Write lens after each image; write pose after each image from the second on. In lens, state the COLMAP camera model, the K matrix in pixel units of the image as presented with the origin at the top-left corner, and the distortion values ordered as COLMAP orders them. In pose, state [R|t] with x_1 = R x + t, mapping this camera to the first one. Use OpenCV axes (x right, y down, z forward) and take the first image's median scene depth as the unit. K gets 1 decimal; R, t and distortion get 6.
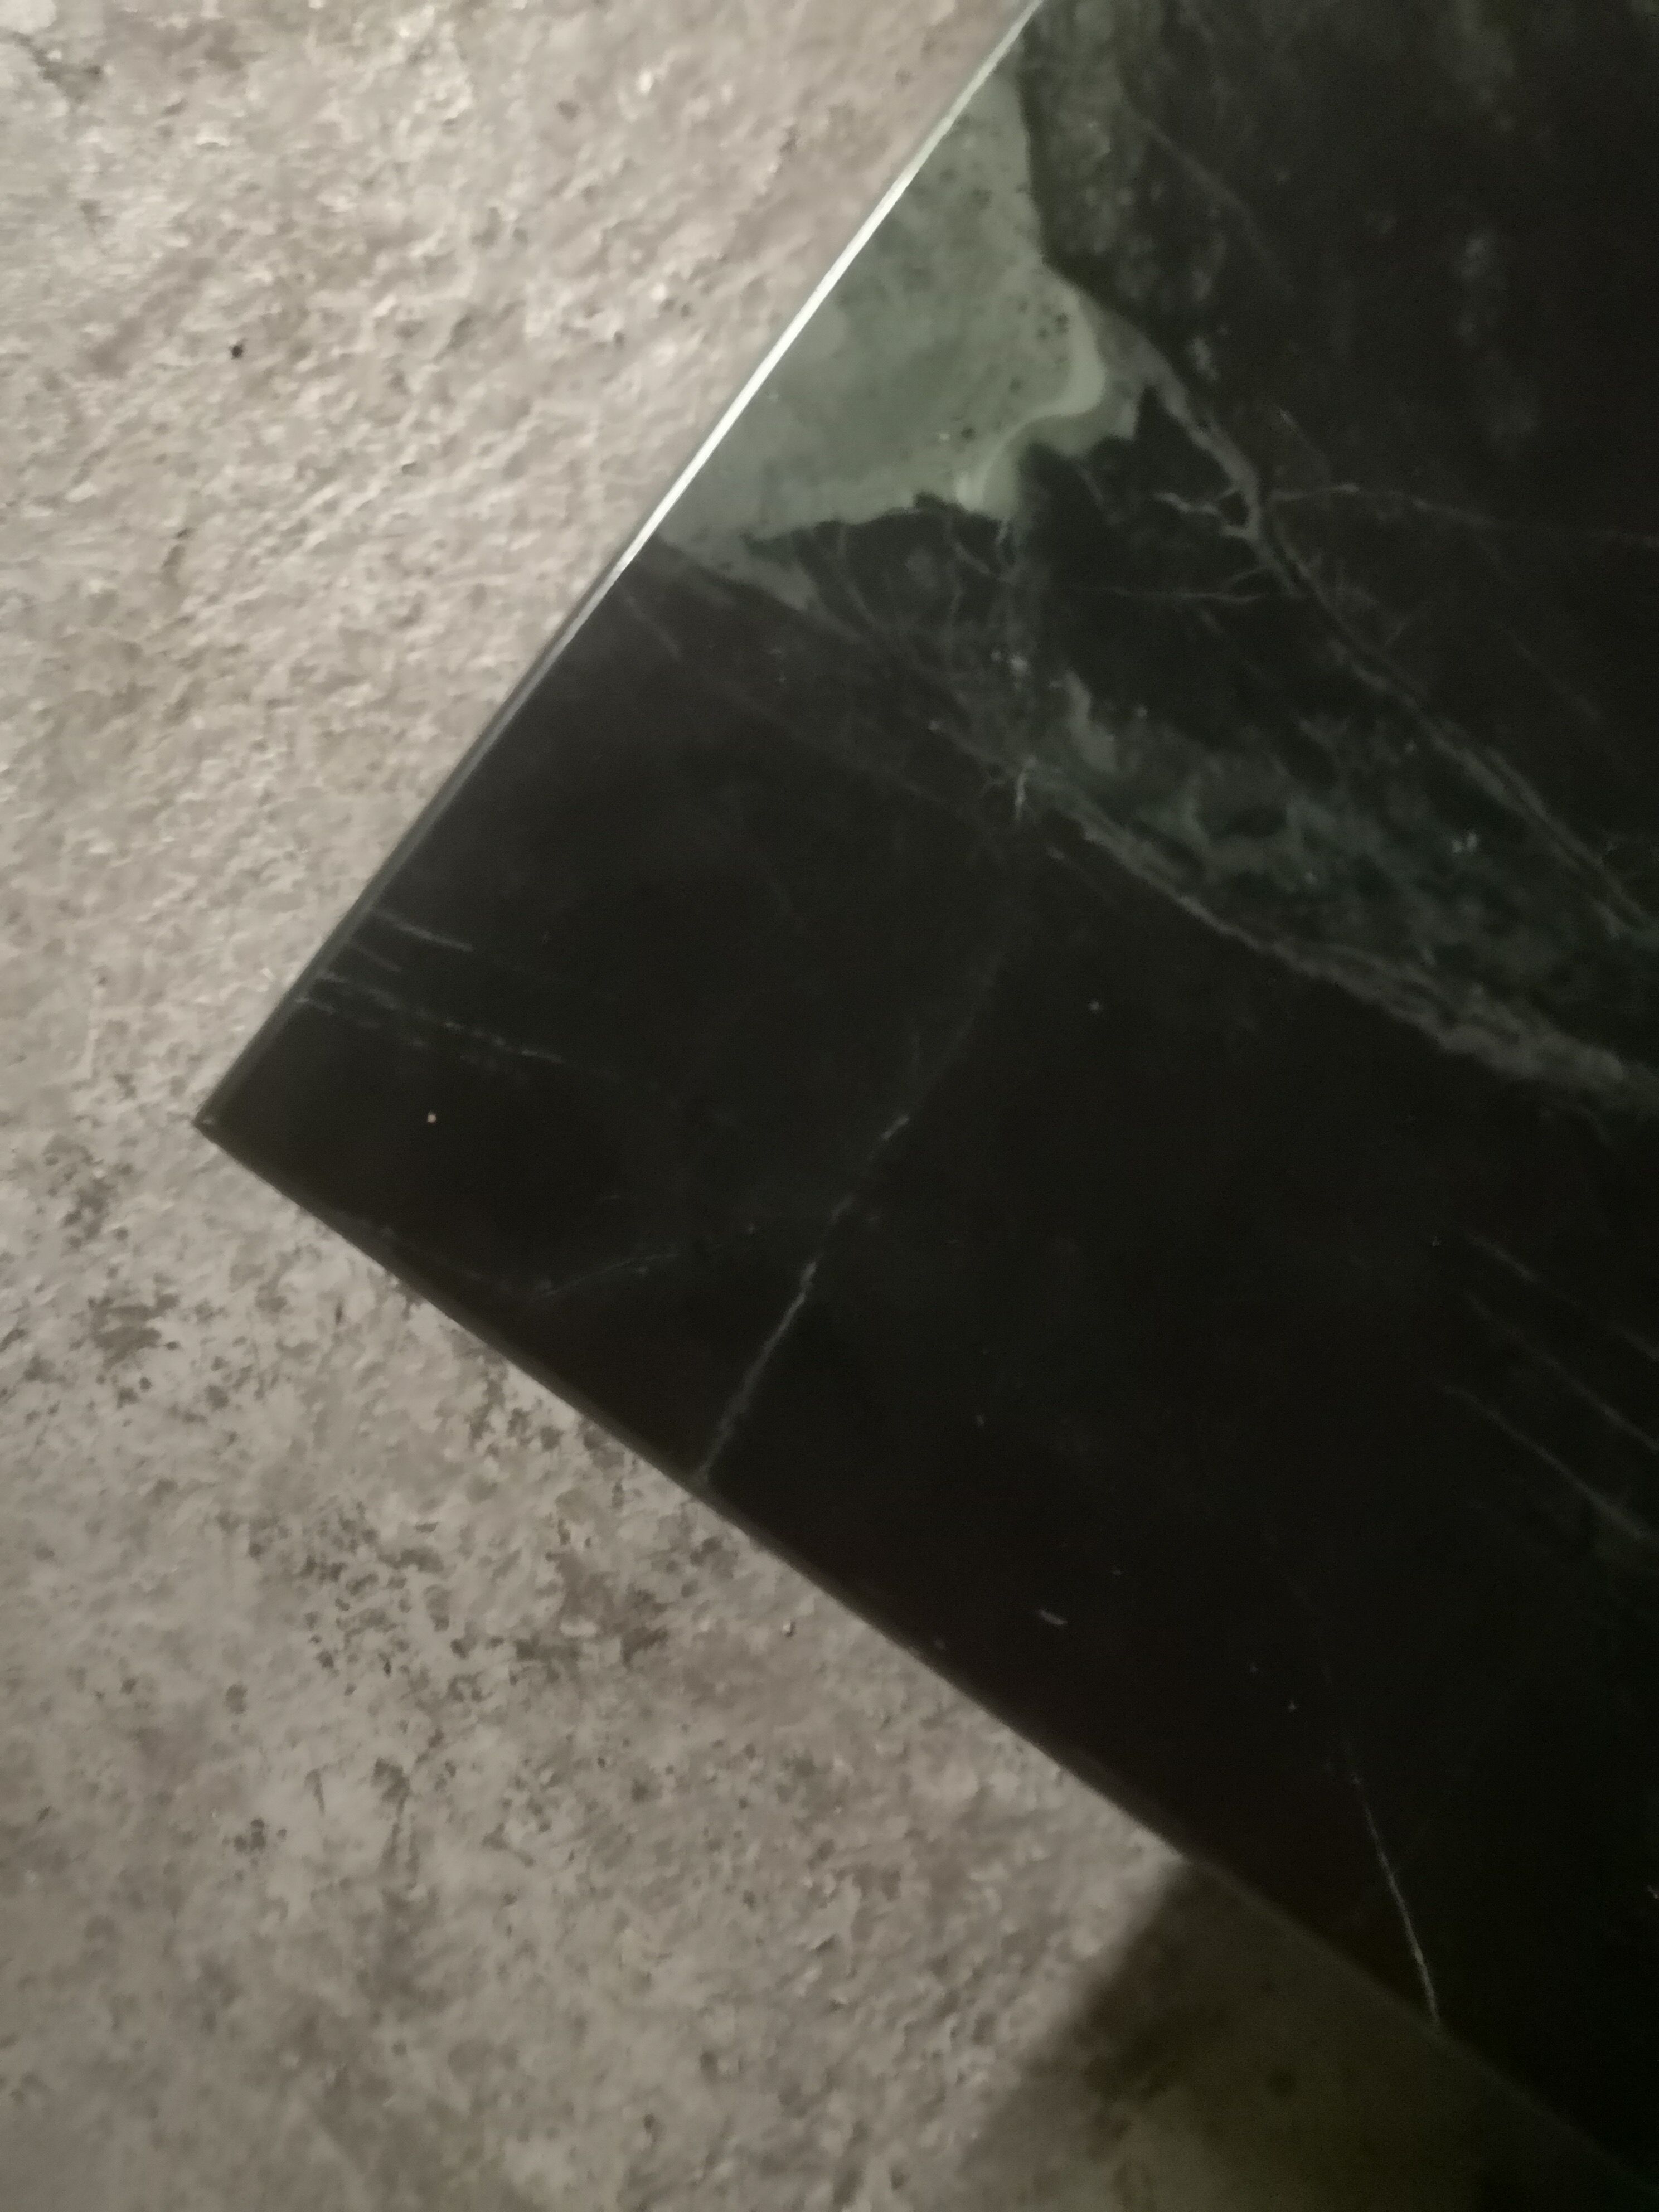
lens RADIAL K [[1770.1, 0, 825.4], [0, 1770.1, 1093.8], [0, 0, 1]] dist [0.019571, -0.038074]
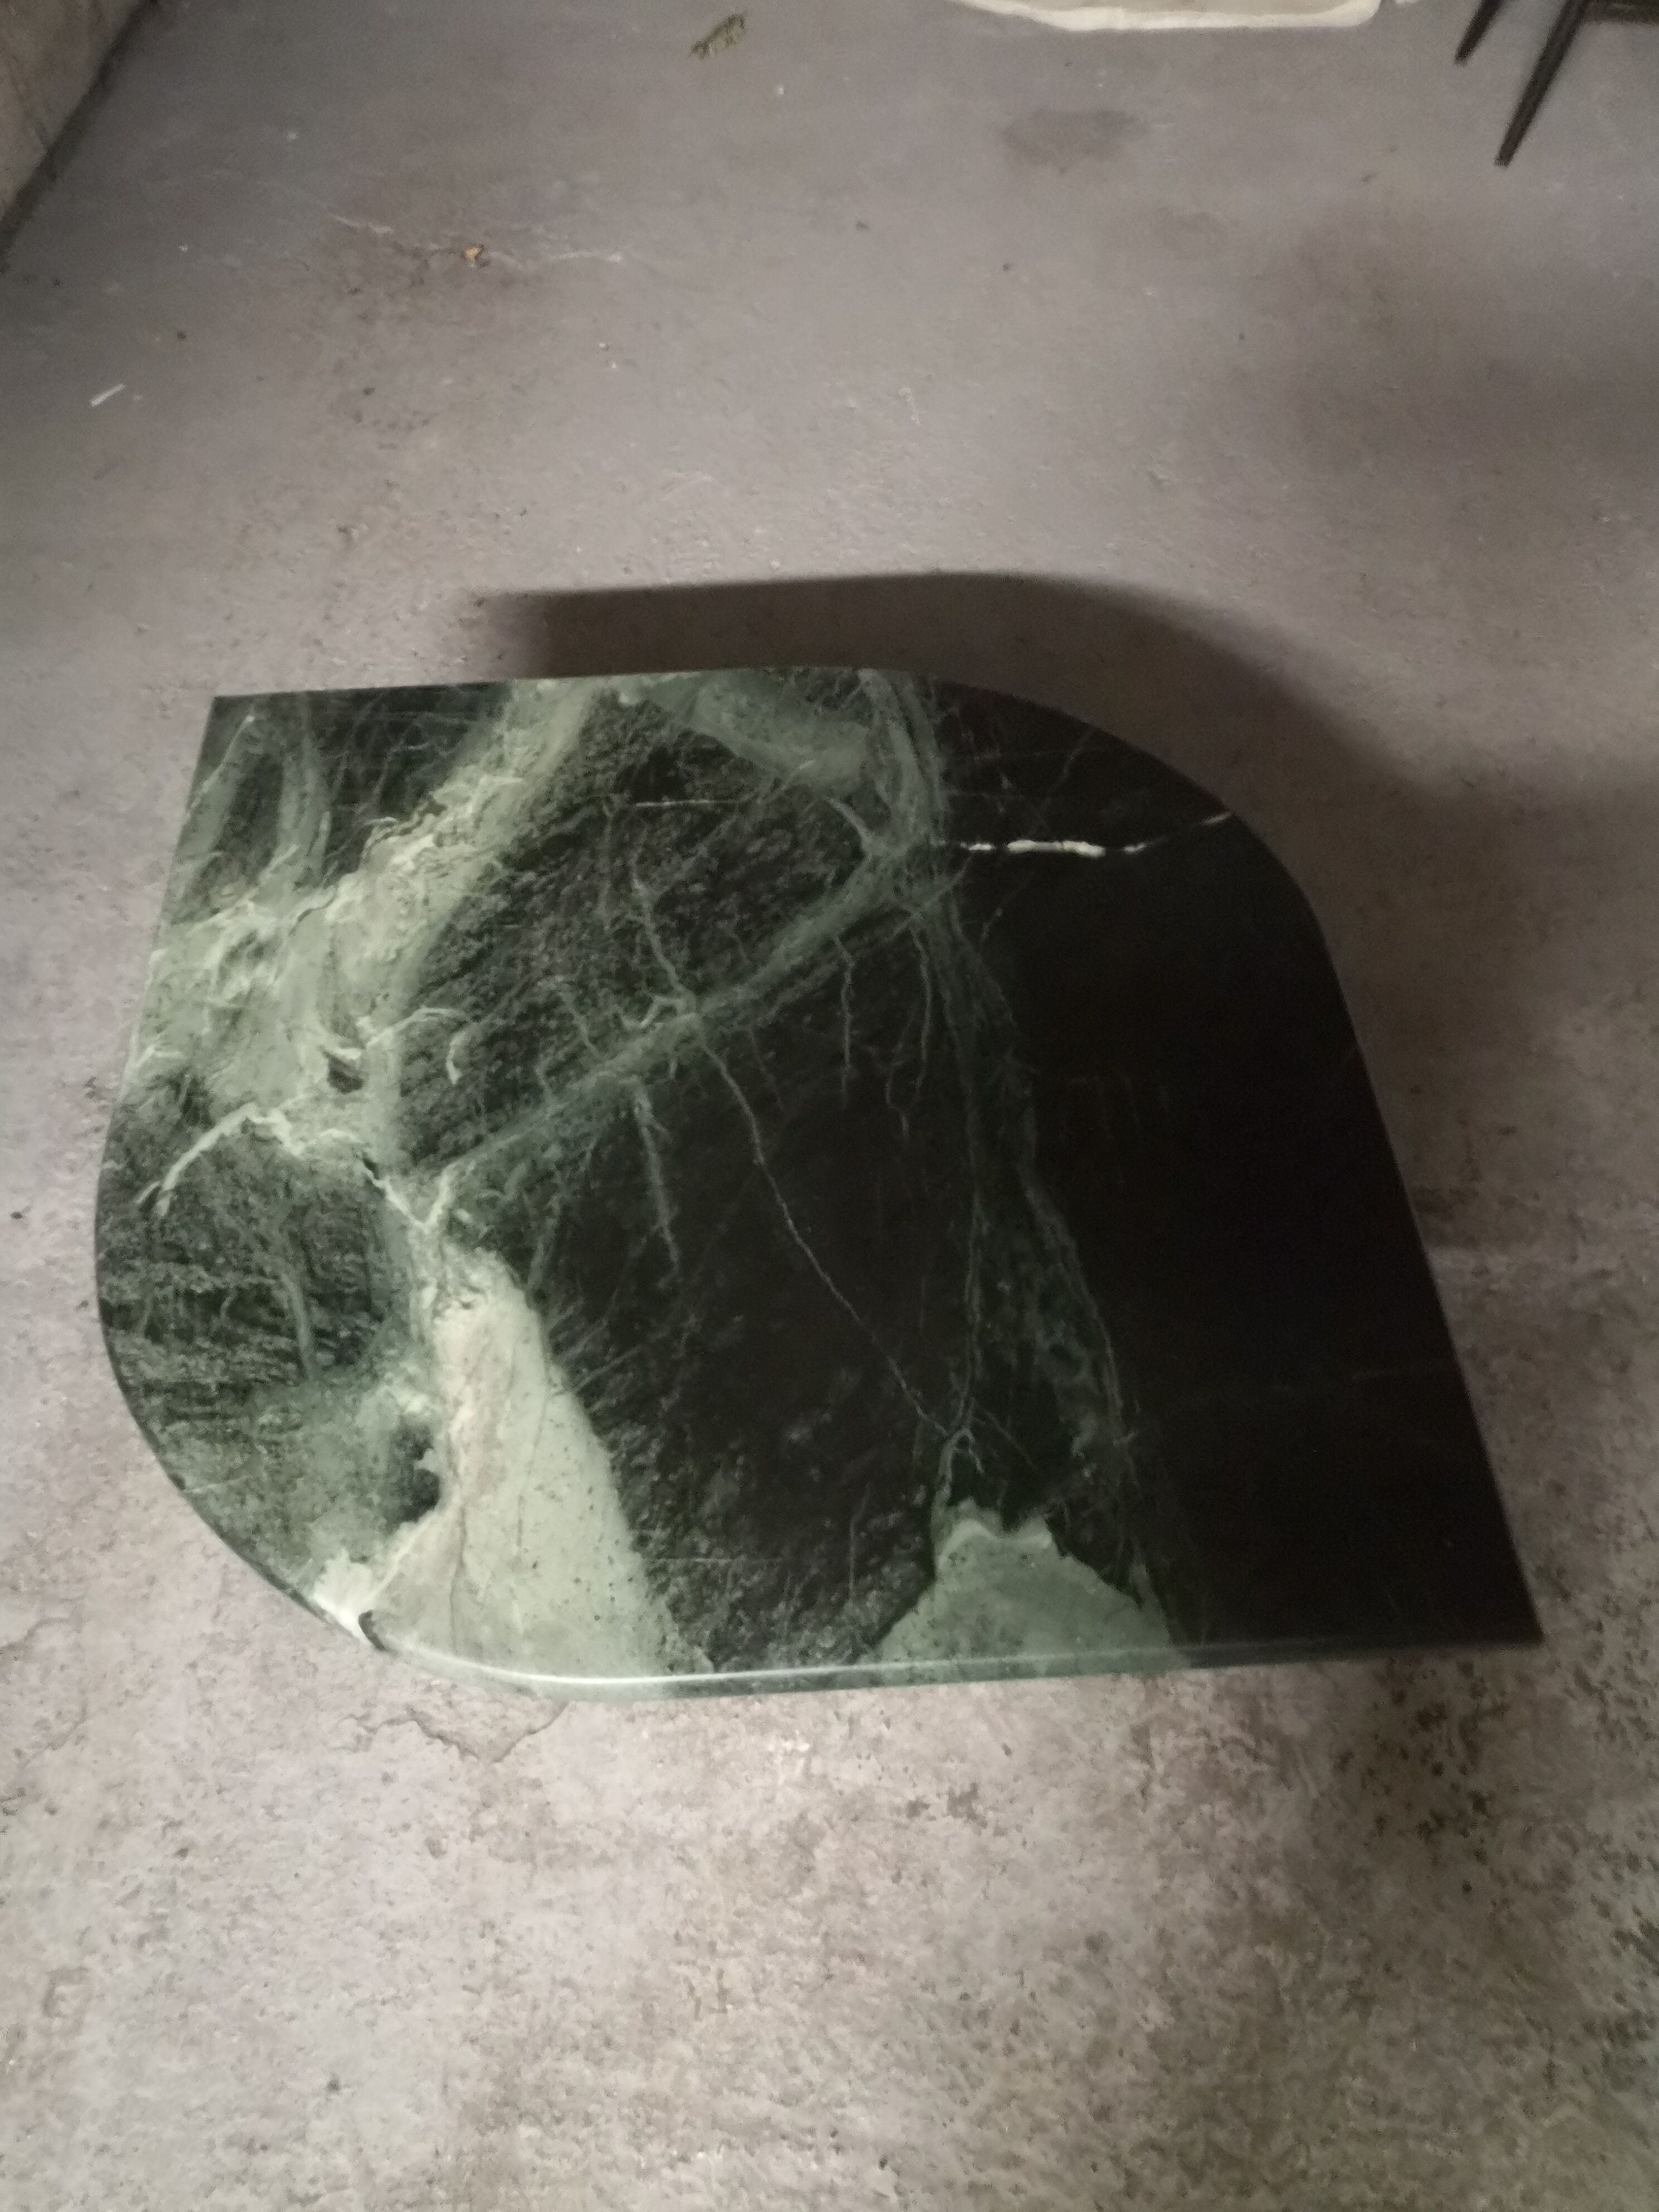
lens RADIAL K [[1770.1, 0, 846.3], [0, 1770.1, 1116.5], [0, 0, 1]] dist [0.019571, -0.038074]
pose [[-0.639166, -0.624081, 0.449433, -0.386012], [0.768959, -0.508753, 0.387133, -1.055266], [-0.012952, 0.593038, 0.805070, -0.930147]]
